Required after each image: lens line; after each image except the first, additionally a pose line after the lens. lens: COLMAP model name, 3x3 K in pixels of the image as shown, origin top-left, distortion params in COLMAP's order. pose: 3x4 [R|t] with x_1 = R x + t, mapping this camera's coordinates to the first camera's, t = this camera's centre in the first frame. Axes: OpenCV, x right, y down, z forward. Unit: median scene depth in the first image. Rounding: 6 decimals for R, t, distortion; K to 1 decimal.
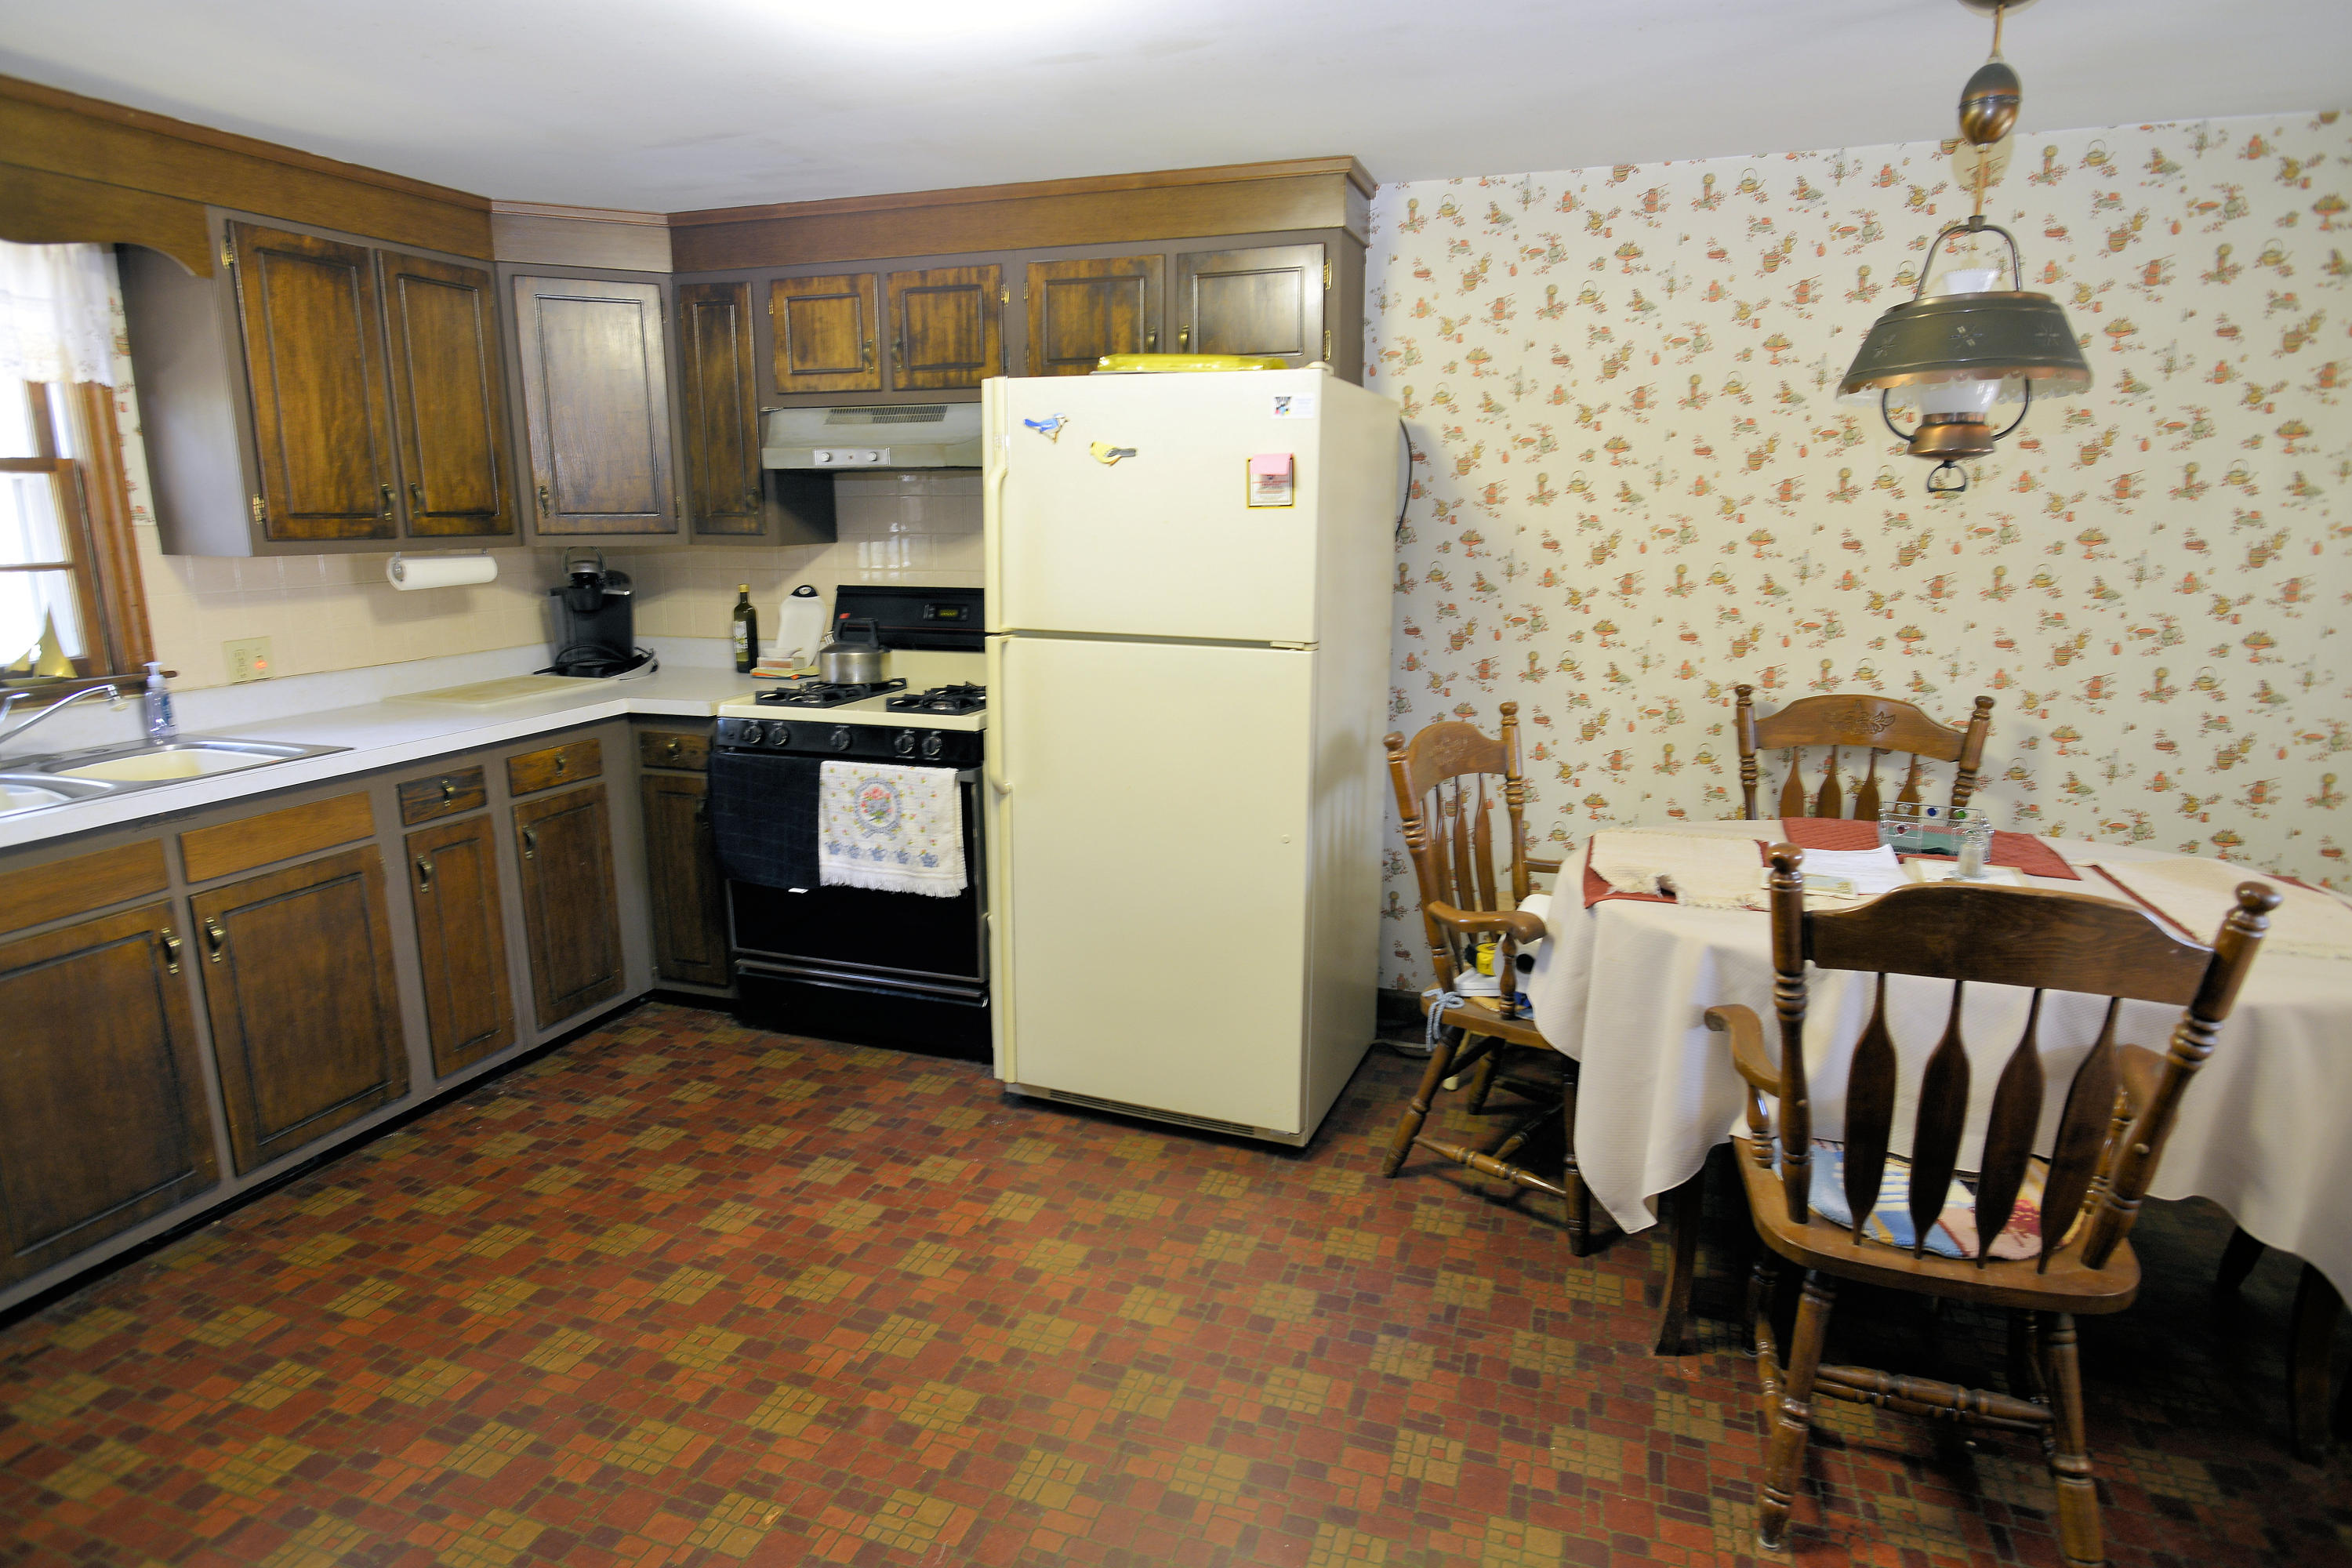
lens RADIAL K [[1294.3, 0, 1115.2], [0, 1294.3, 776.1], [0, 0, 1]] dist [-0.005798, -0.000447]
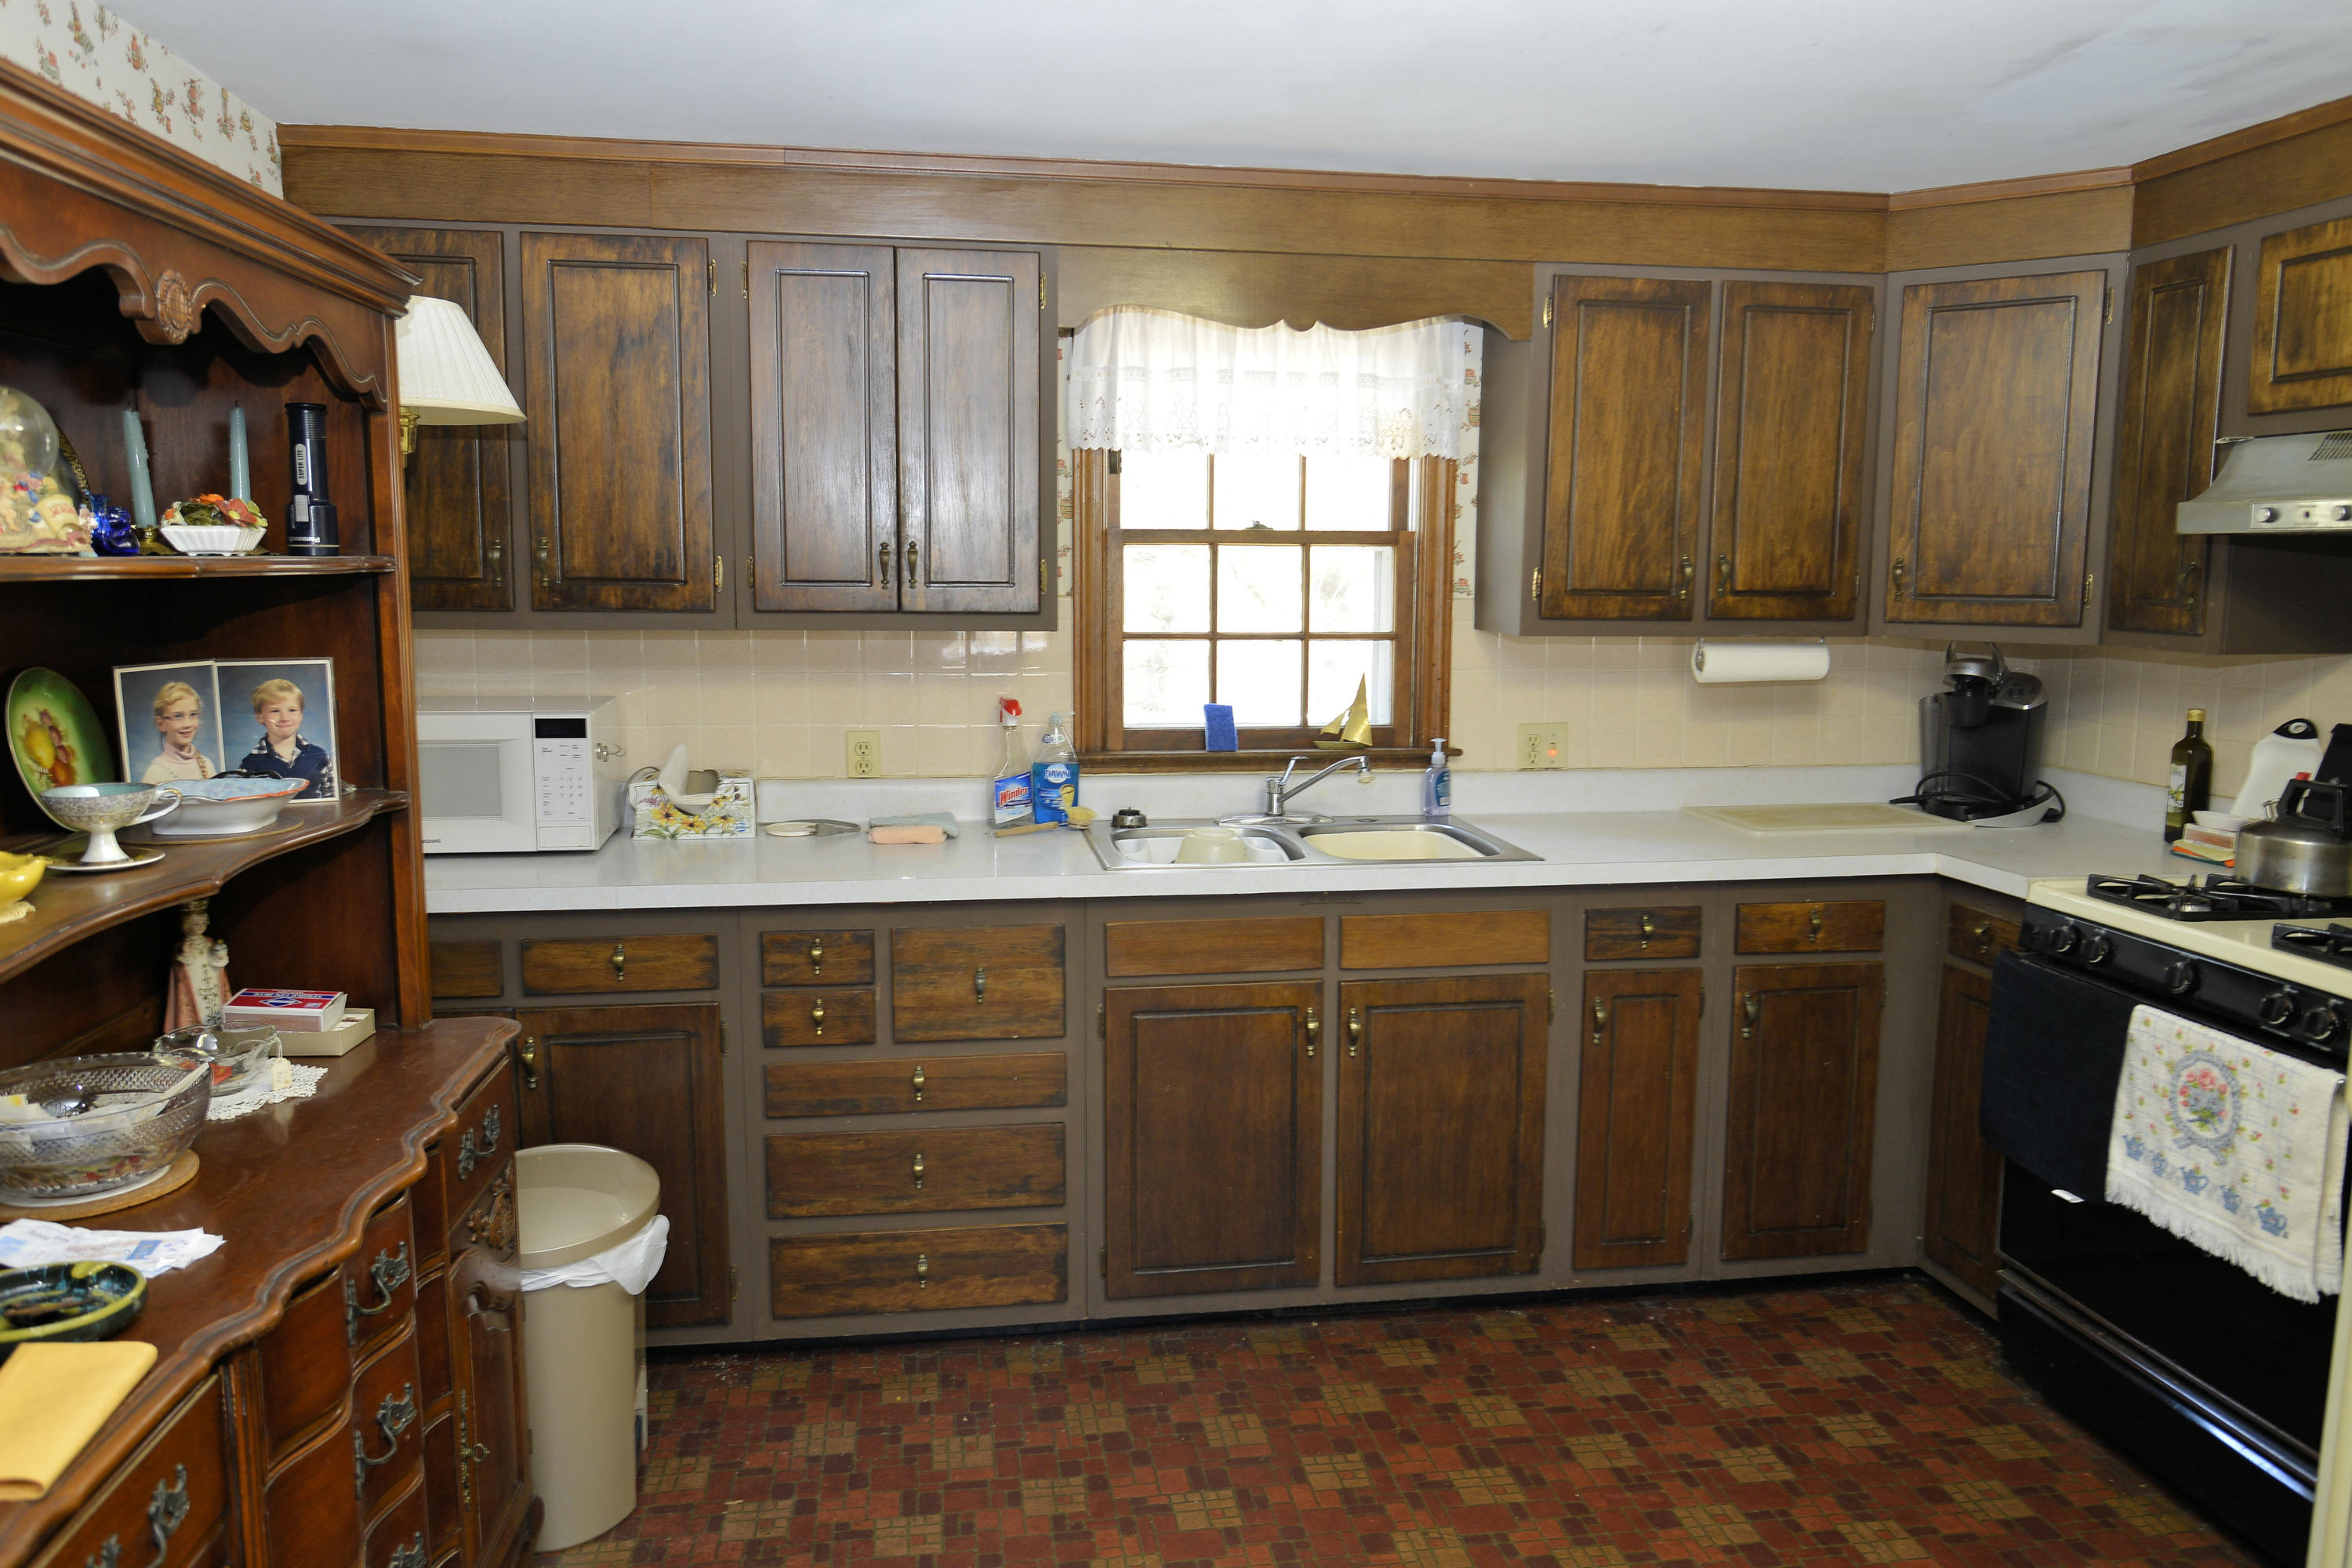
lens RADIAL K [[1616.1, 0, 1173.8], [0, 1616.1, 780.0], [0, 0, 1]] dist [-0.020224, 0.010313]
pose [[0.494620, 0.119824, -0.860809, 0.194520], [-0.185370, 0.982204, 0.030209, -0.055184], [0.849111, 0.144627, 0.508030, 0.213131]]
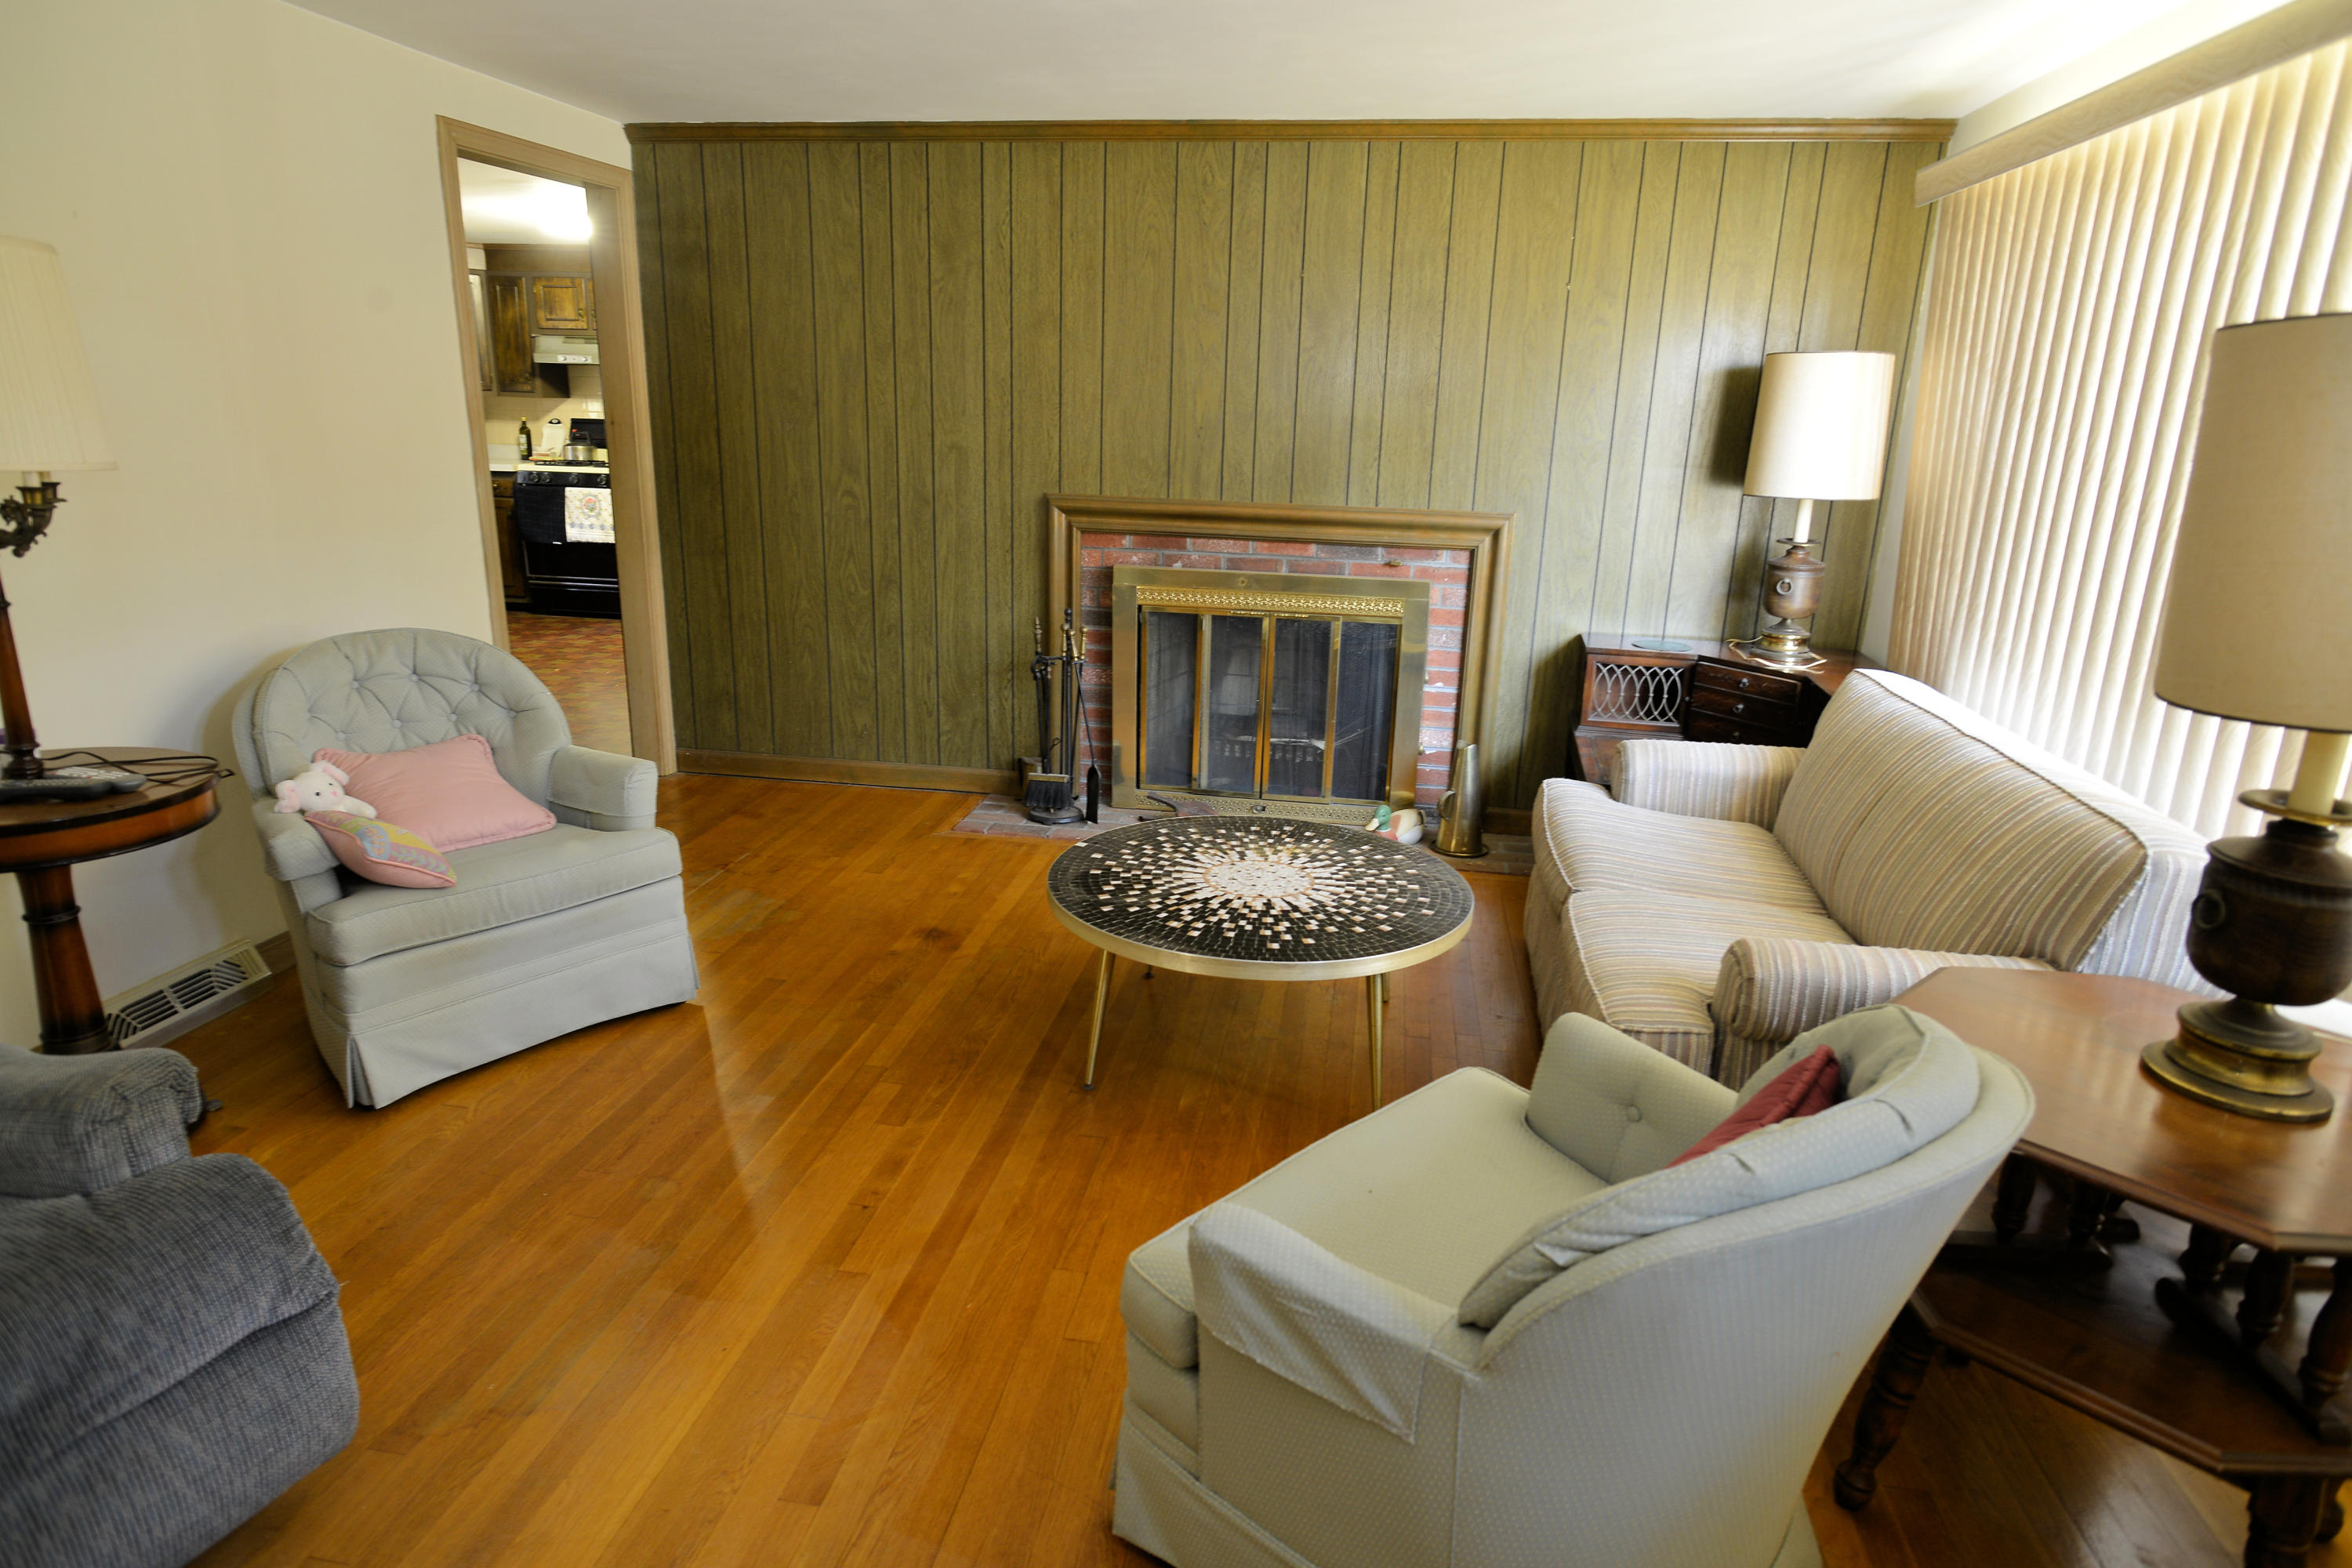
lens RADIAL K [[1367.7, 0, 1170.2], [0, 1367.7, 783.8], [0, 0, 1]] dist [-0.005814, 0.001330]
pose [[0.982511, -0.019418, 0.185191, 0.404175], [0.006054, 0.997353, 0.072454, 0.366801], [-0.186107, -0.070065, 0.980028, -1.772274]]
